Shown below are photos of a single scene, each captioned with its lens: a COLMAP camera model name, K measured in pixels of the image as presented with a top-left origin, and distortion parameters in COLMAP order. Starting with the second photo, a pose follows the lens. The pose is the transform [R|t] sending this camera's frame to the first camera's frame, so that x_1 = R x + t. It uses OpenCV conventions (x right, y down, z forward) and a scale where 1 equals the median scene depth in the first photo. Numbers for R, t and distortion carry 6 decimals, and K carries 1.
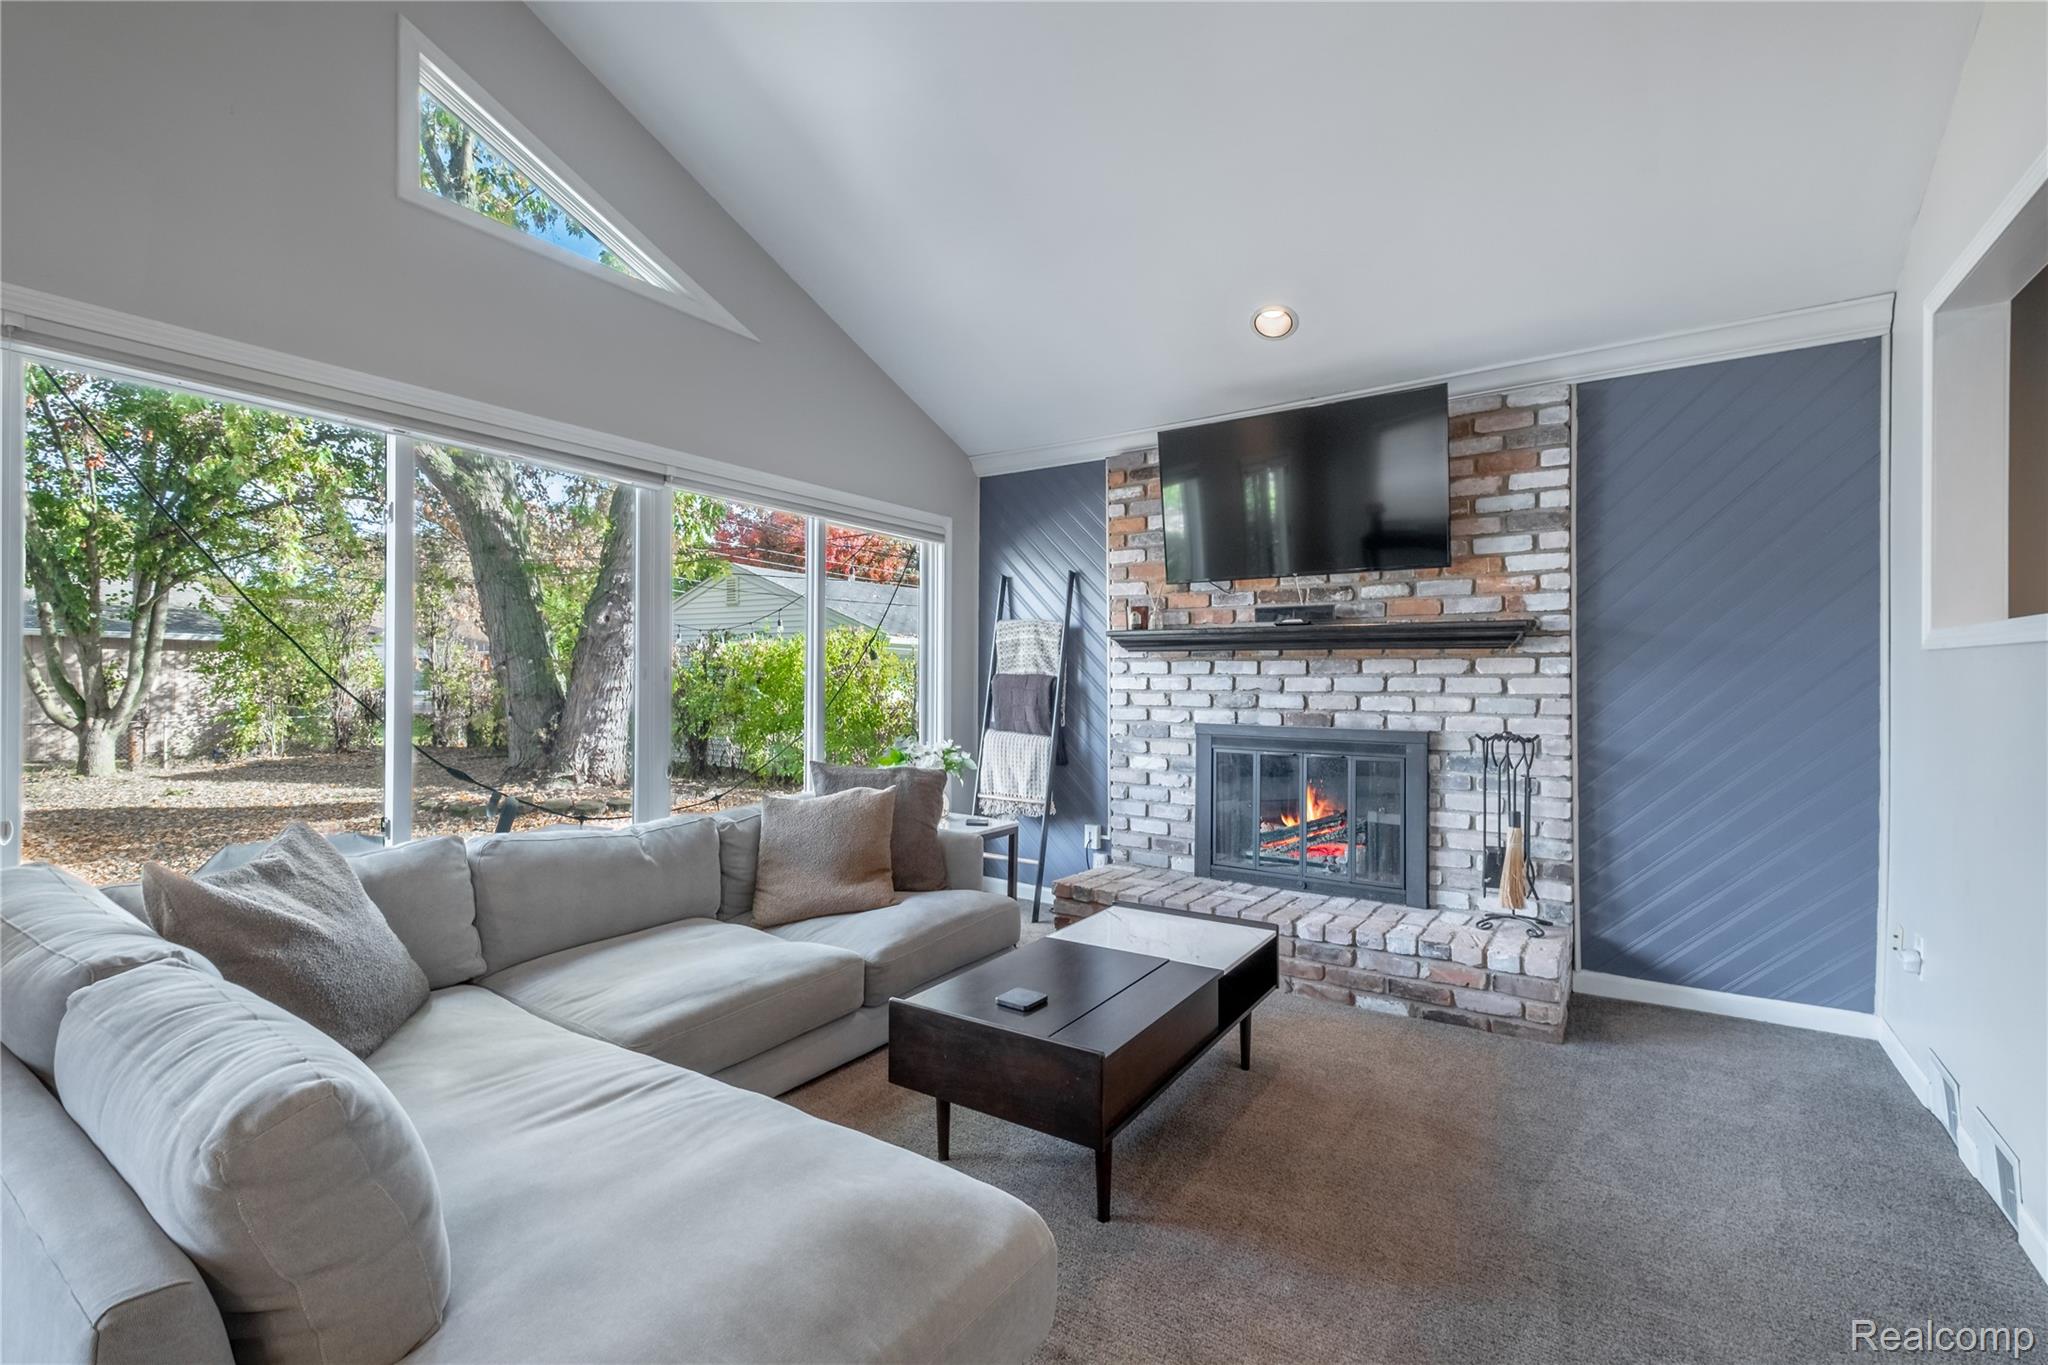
lens RADIAL K [[876.1, 0, 1017.8], [0, 876.1, 676.0], [0, 0, 1]] dist [0.006624, -0.000855]
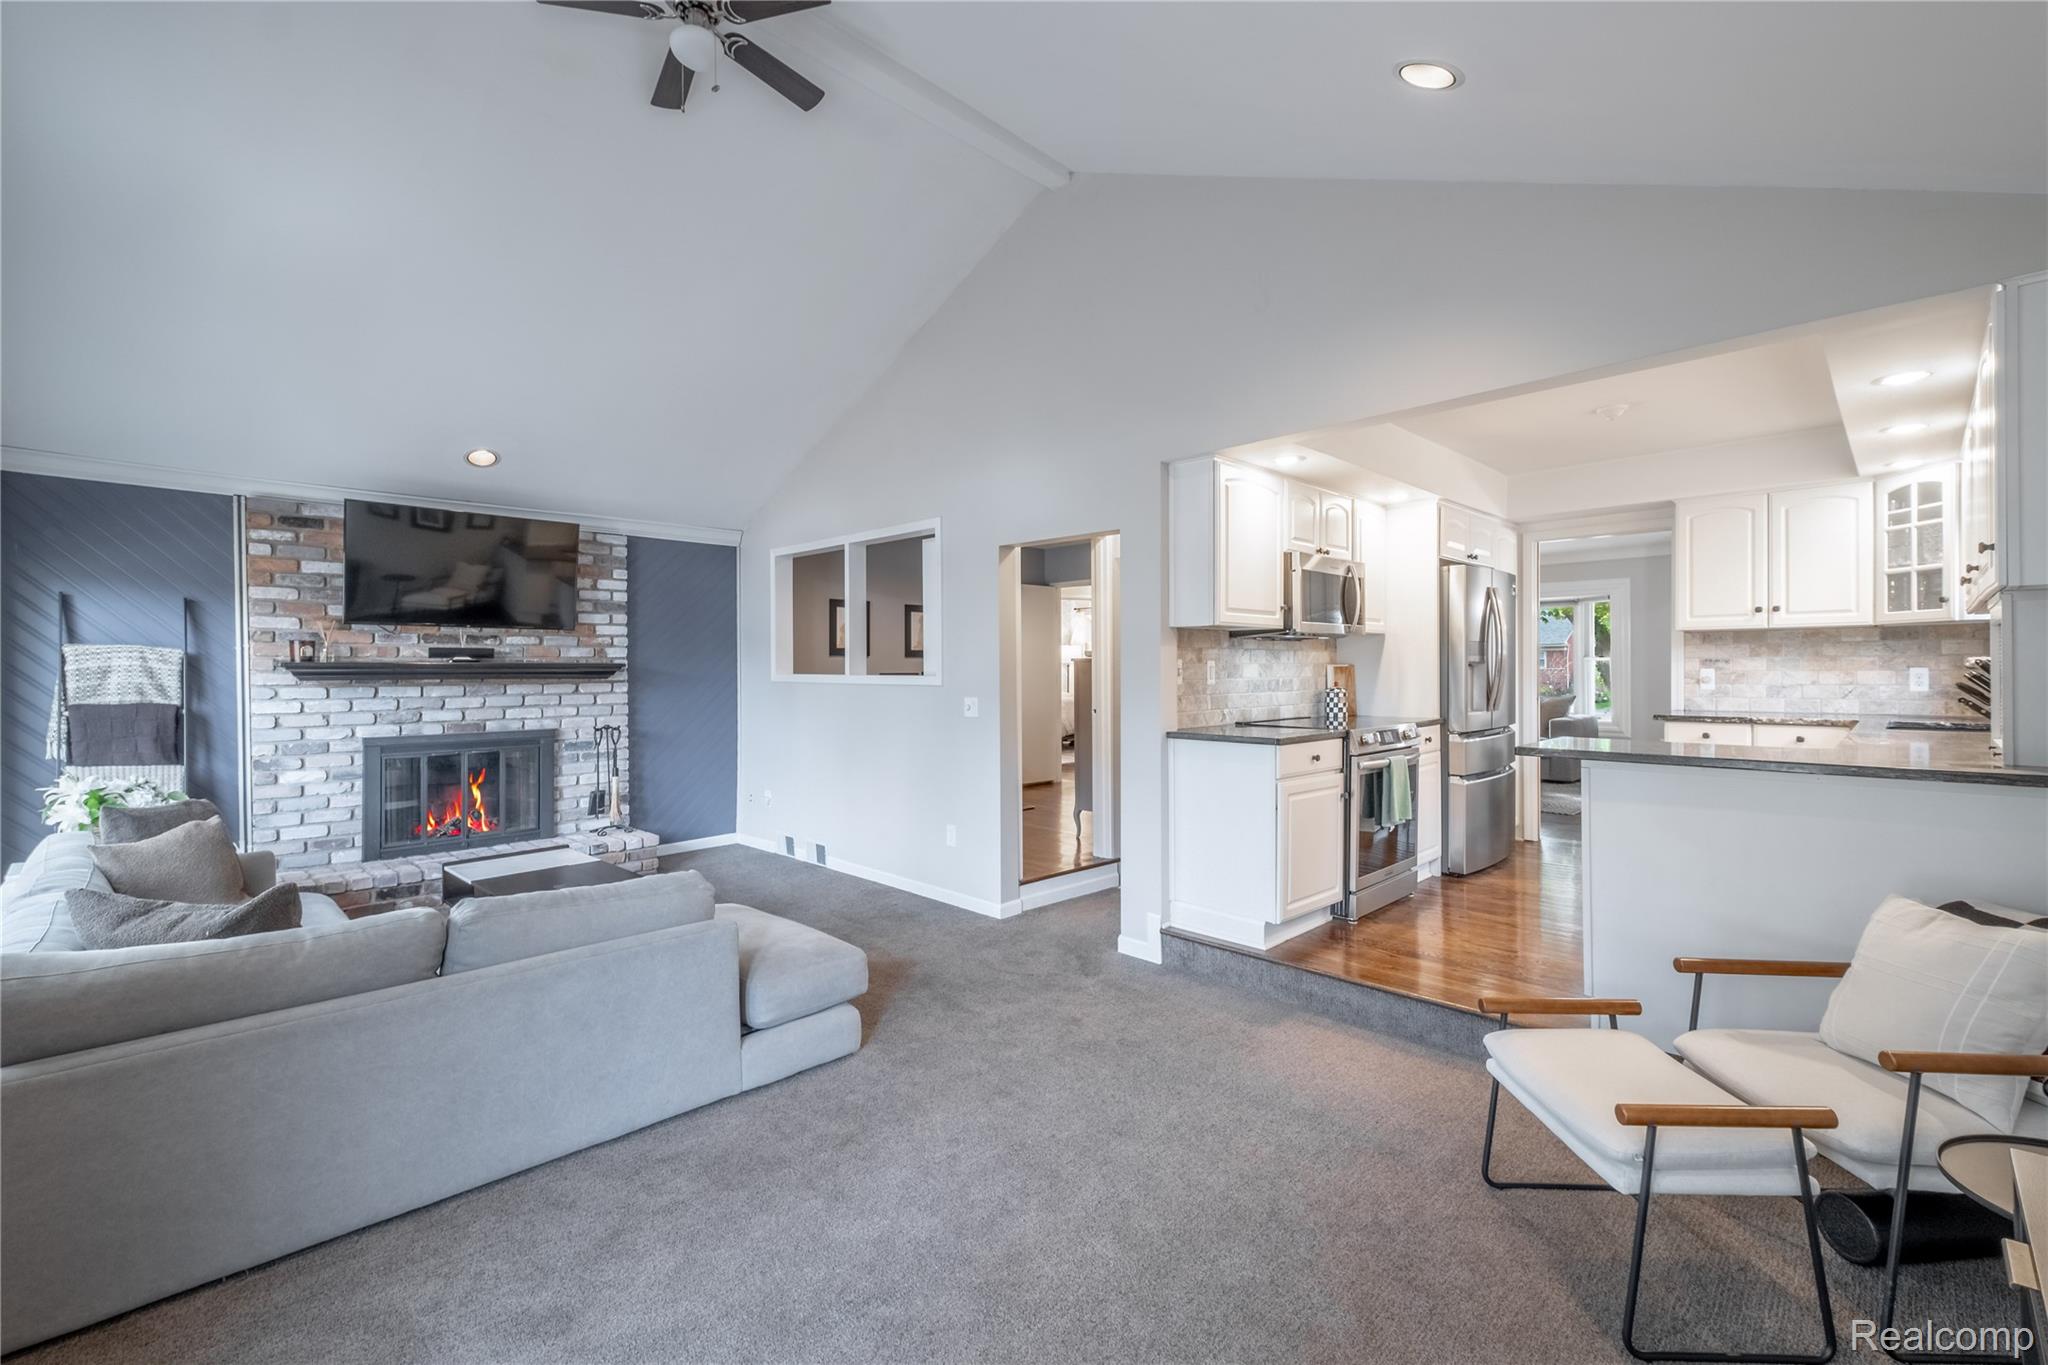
lens RADIAL K [[897.8, 0, 1030.7], [0, 897.8, 663.9], [0, 0, 1]] dist [0.006573, -0.000153]
pose [[0.183942, 0.001305, 0.982936, -0.922484], [0.005560, 0.999982, -0.002368, -0.044195], [-0.982921, 0.005900, 0.183931, -0.163412]]
